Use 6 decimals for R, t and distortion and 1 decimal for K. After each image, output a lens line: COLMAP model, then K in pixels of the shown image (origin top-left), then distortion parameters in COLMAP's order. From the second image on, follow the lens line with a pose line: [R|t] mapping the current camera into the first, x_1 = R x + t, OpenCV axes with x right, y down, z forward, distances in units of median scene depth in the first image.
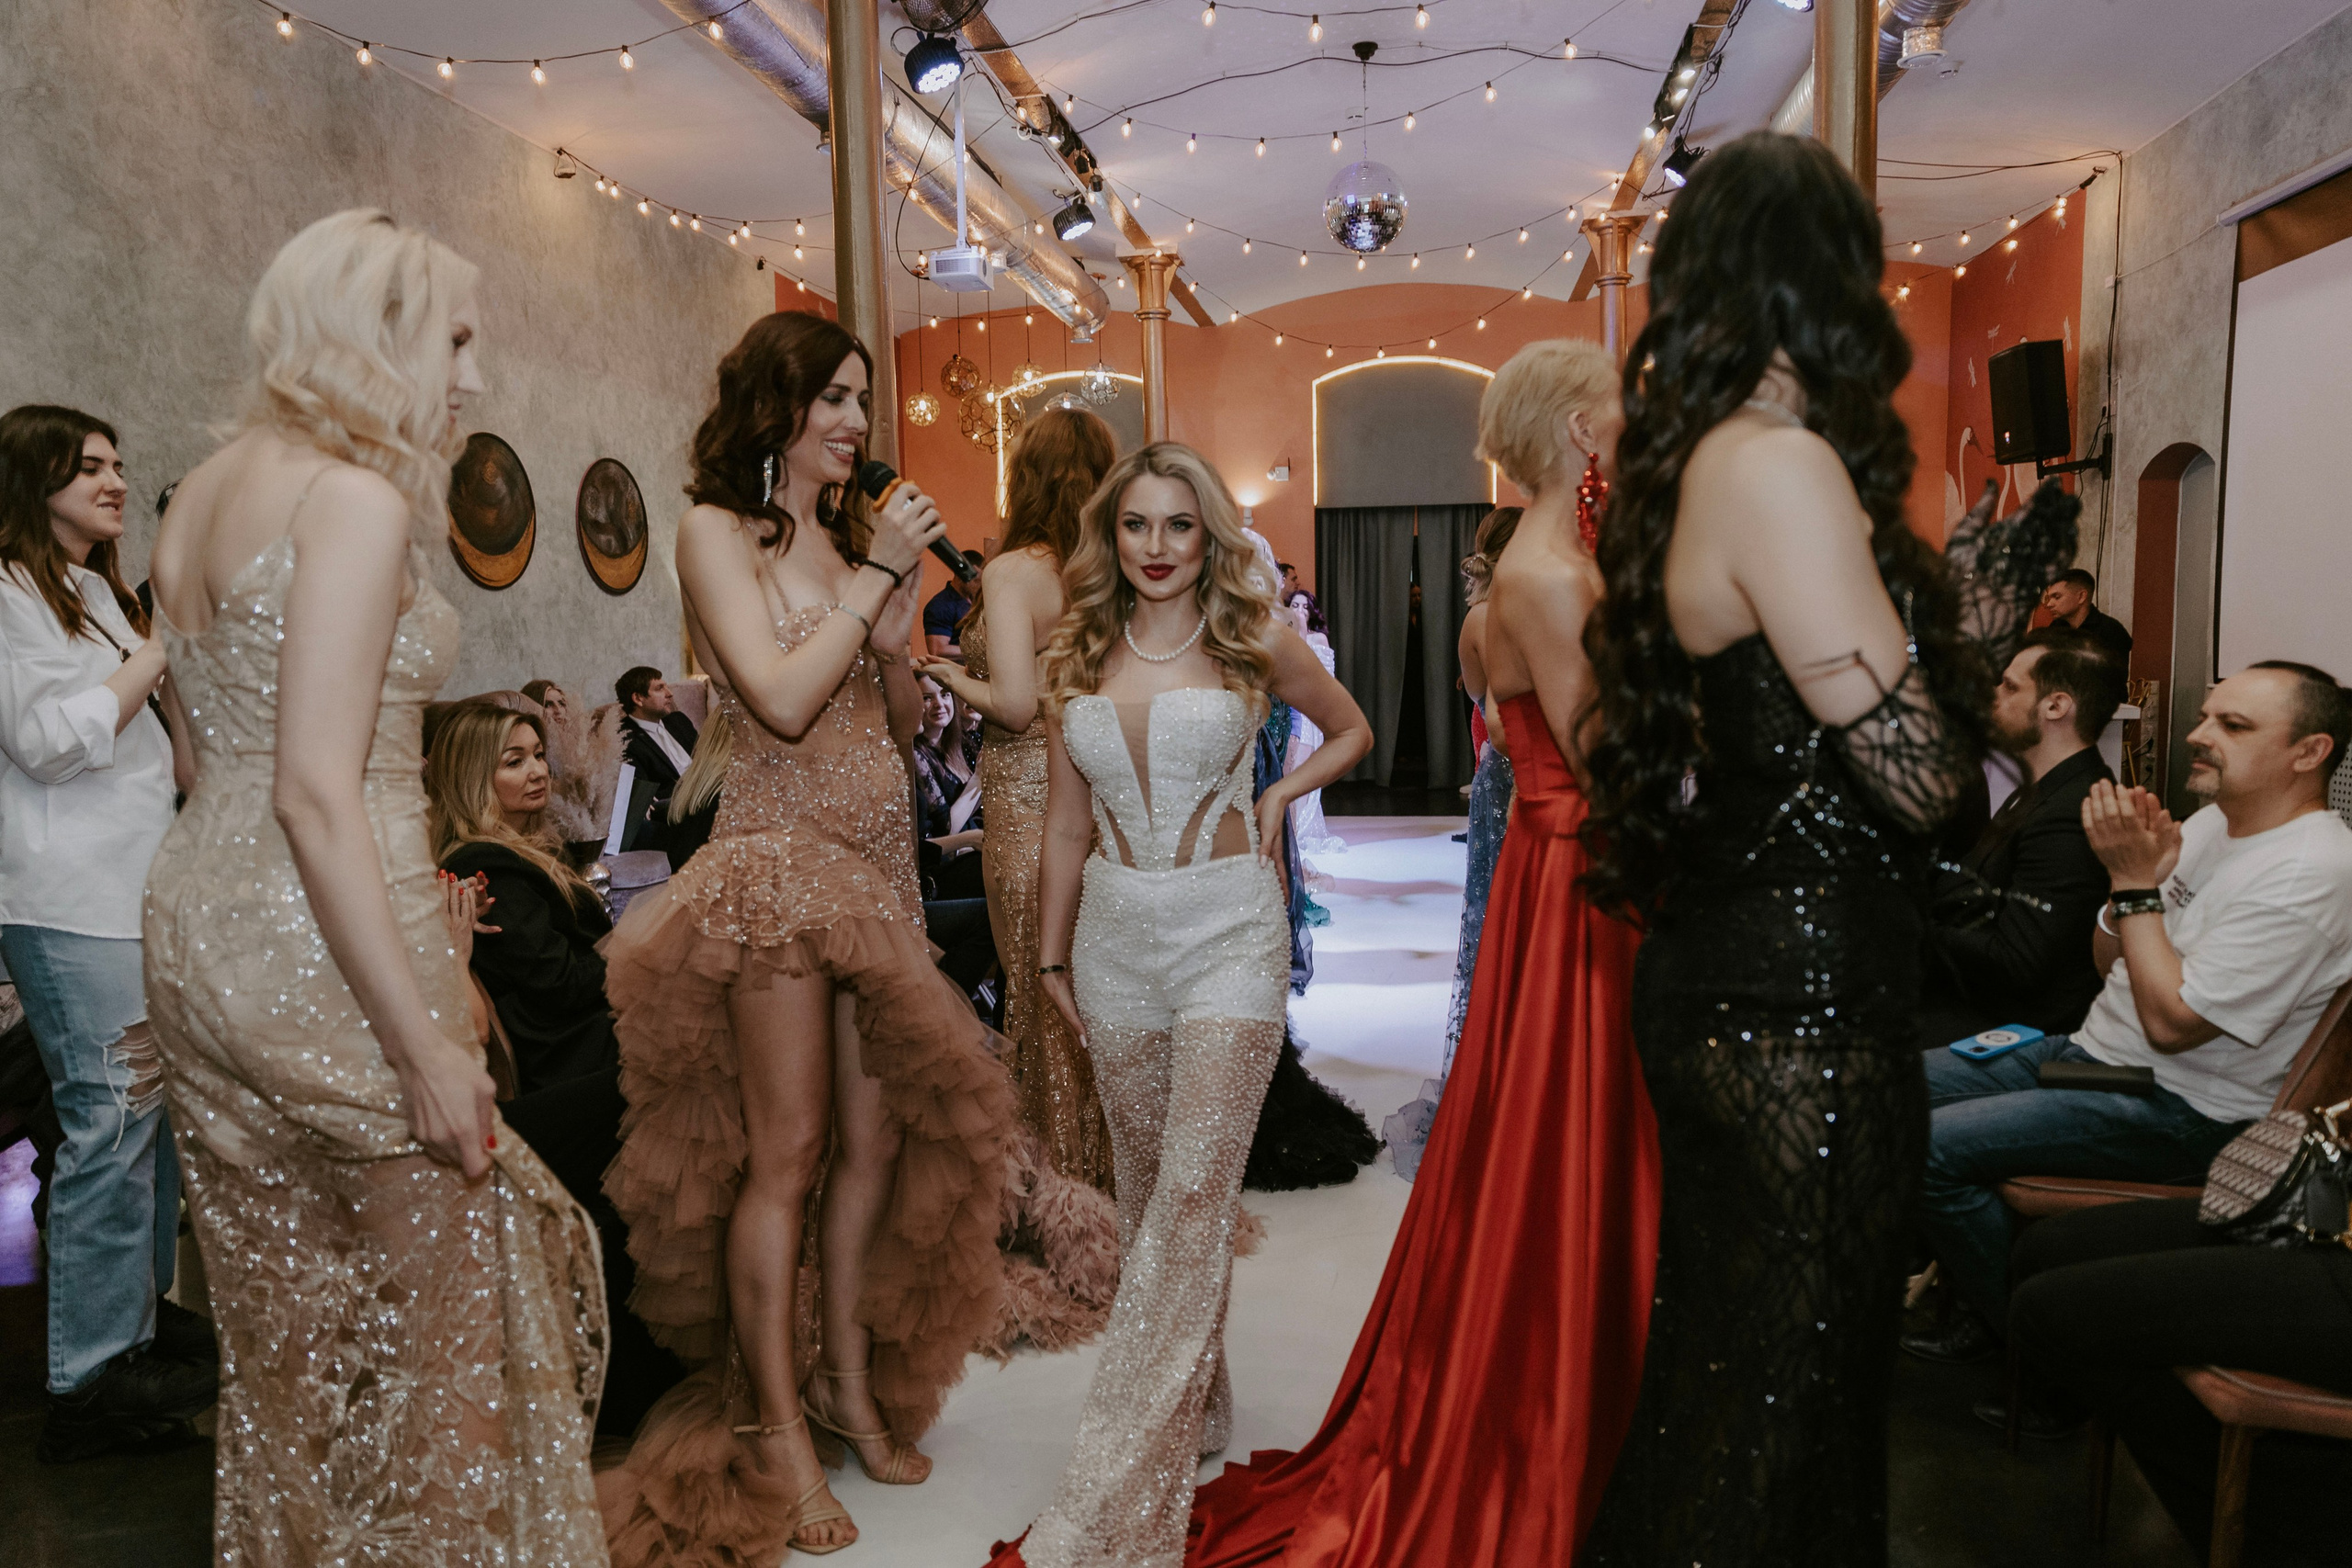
lens RADIAL K [[1613.4, 0, 1182.2], [0, 1613.4, 783.4], [0, 0, 1]] dist [0.001742, -0.002112]
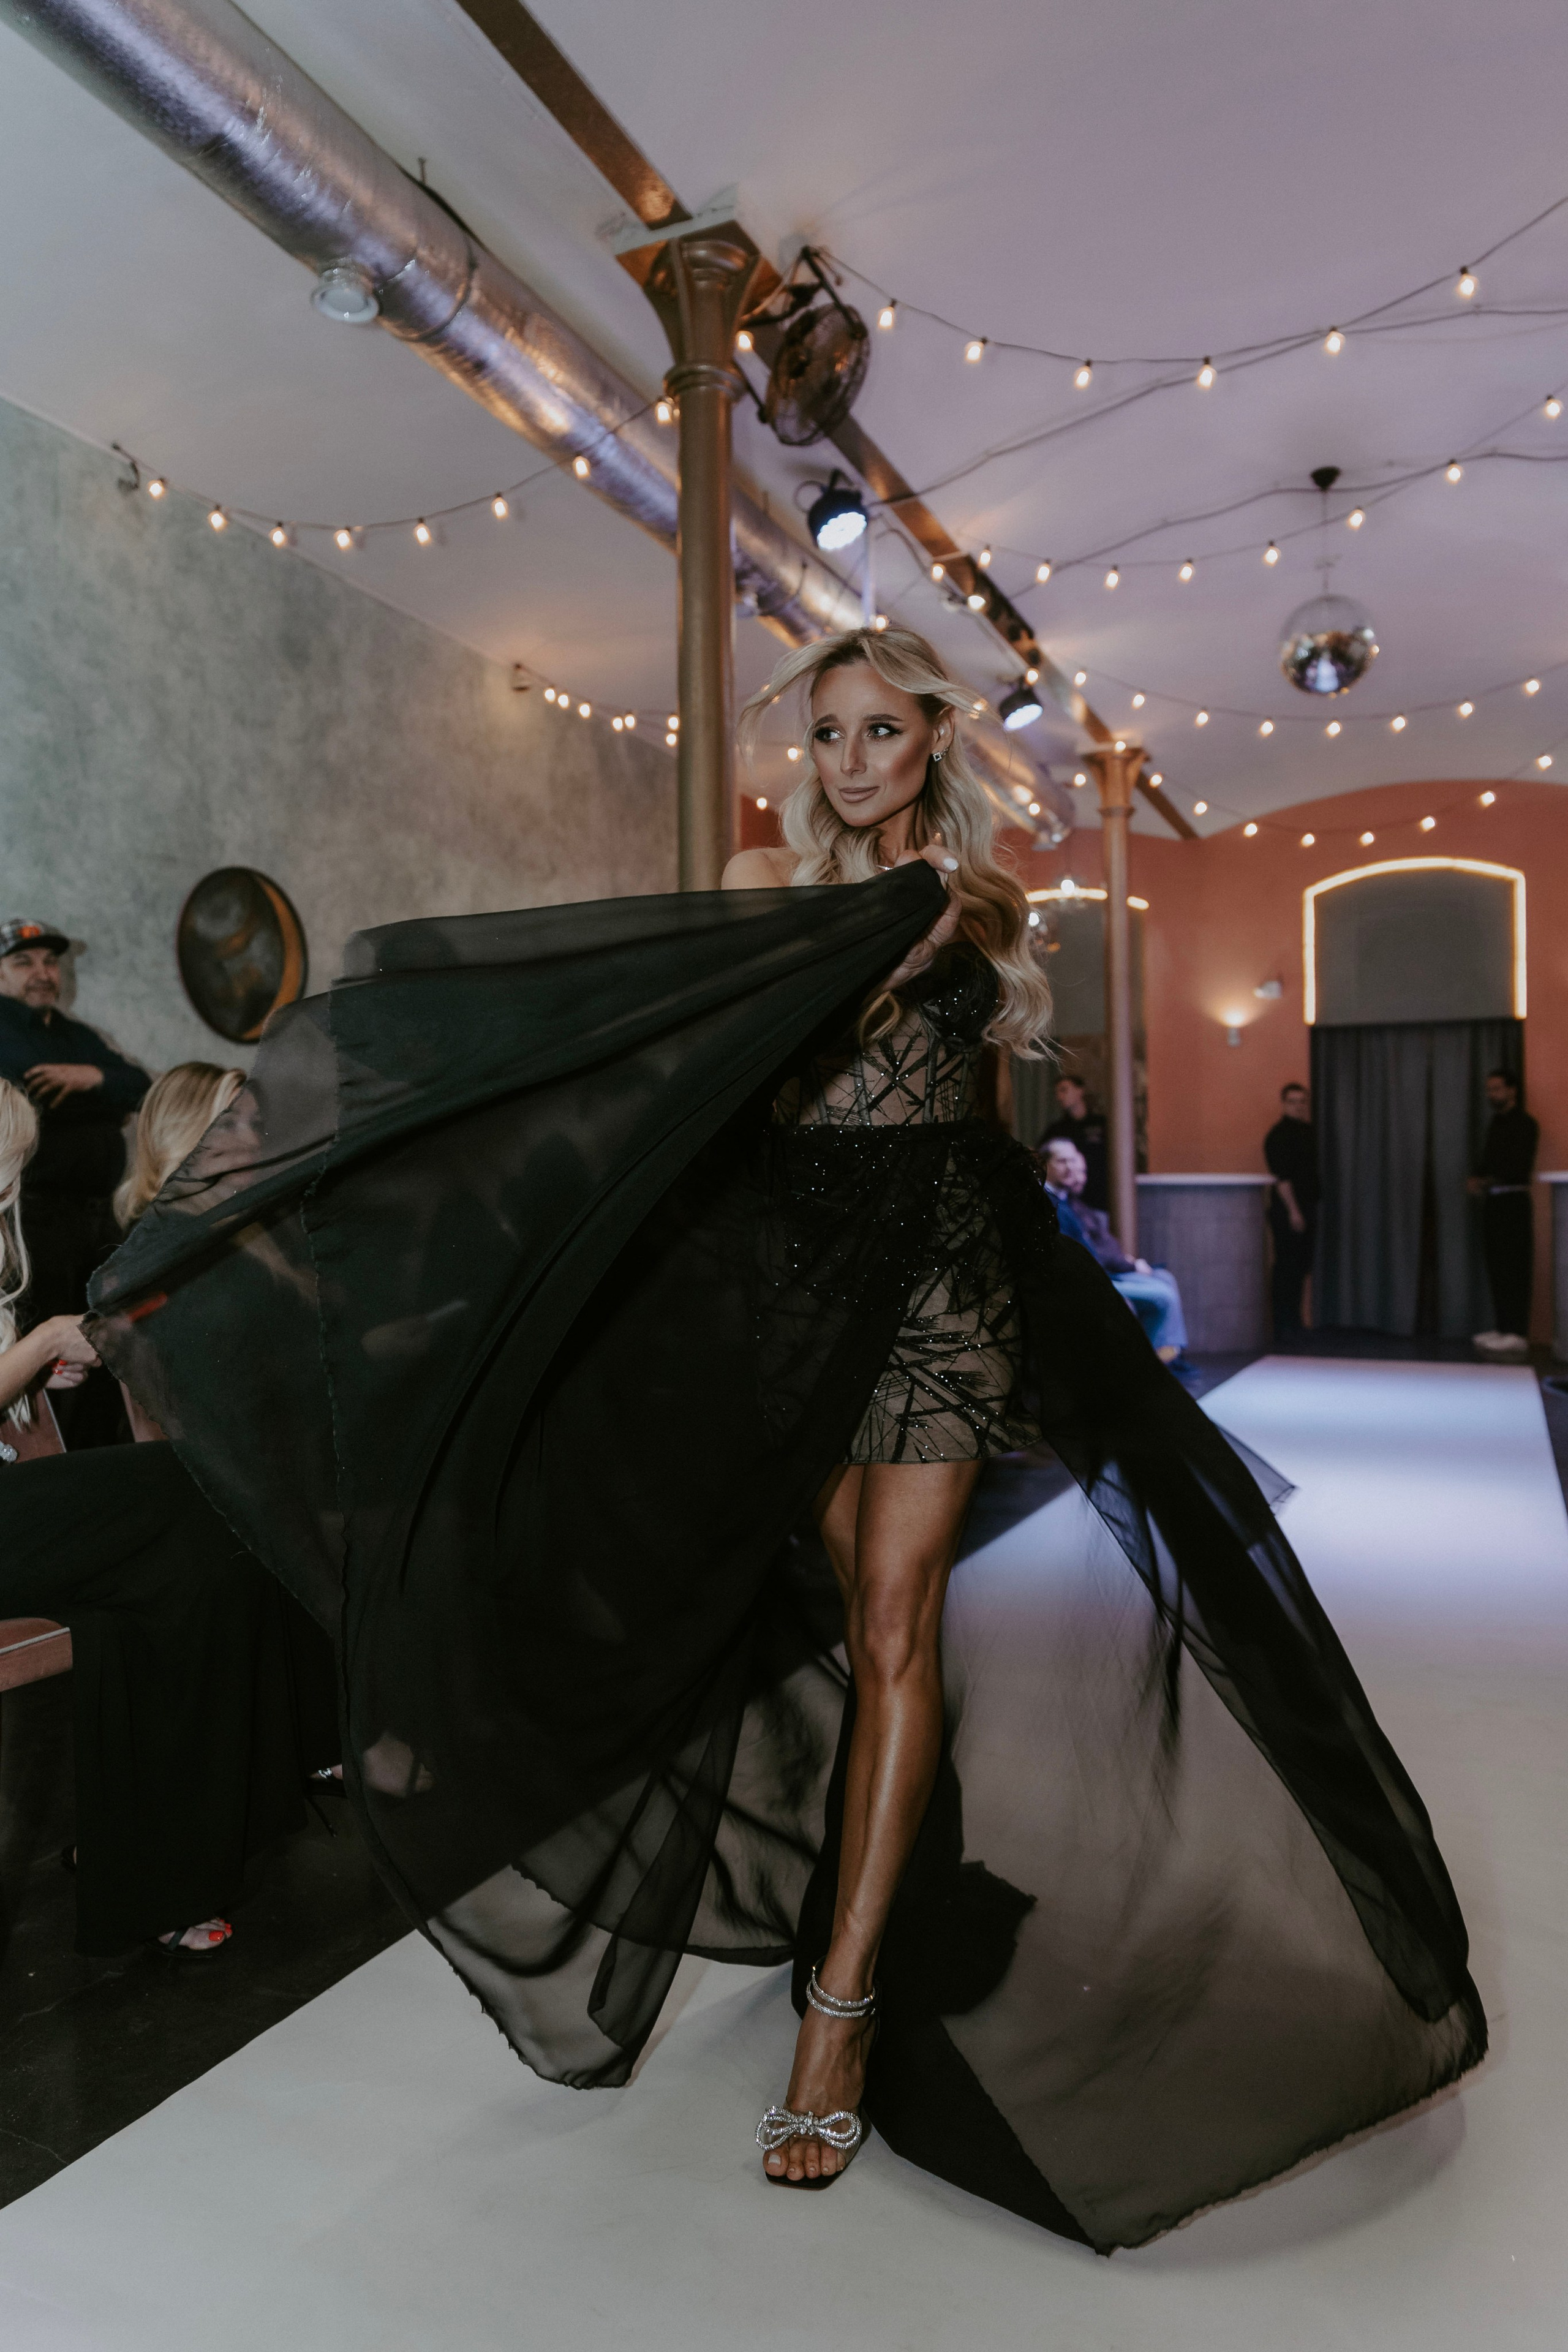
lens RADIAL K [[1580.5, 0, 778.3], [0, 1580.5, 1179.7], [0, 0, 1]] dist [-0.001159, 0.000438]
pose [[0.961633, 0.012324, -0.274063, 0.060453], [-0.043182, 0.993337, -0.106851, 0.039666], [0.270920, 0.114586, 0.955758, 0.105024]]
